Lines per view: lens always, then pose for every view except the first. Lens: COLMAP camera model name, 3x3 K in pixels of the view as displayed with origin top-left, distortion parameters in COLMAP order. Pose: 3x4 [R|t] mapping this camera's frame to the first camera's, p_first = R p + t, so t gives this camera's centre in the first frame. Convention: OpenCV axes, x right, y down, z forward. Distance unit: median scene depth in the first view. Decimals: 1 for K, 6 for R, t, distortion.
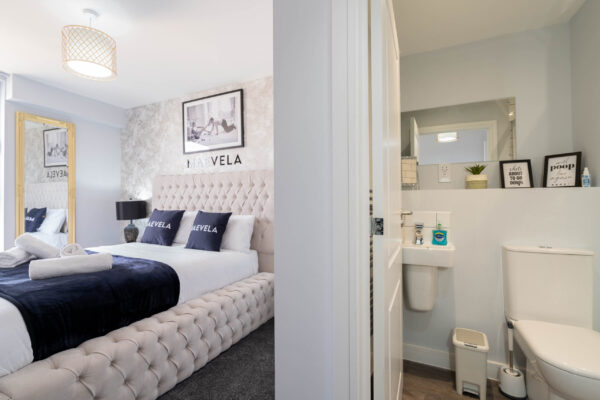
lens RADIAL K [[283.9, 0, 299.7], [0, 283.9, 205.4], [0, 0, 1]] dist [-0.000790, 0.000250]
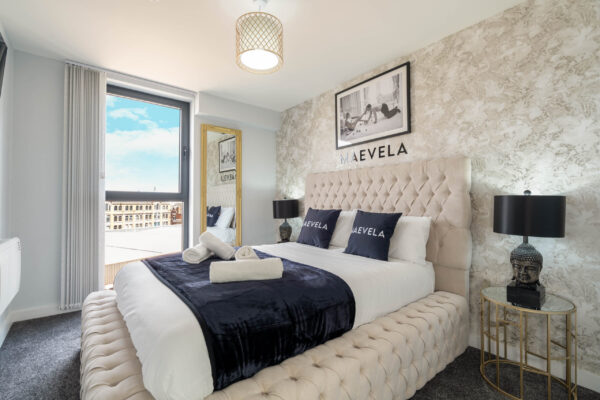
lens RADIAL K [[274.5, 0, 299.6], [0, 274.5, 202.3], [0, 0, 1]] dist [0.000941, 0.000284]
pose [[0.903189, -0.001654, -0.429240, -0.141734], [-0.001821, 0.999969, -0.007684, 0.000468], [0.429240, 0.007721, 0.903158, 0.147286]]
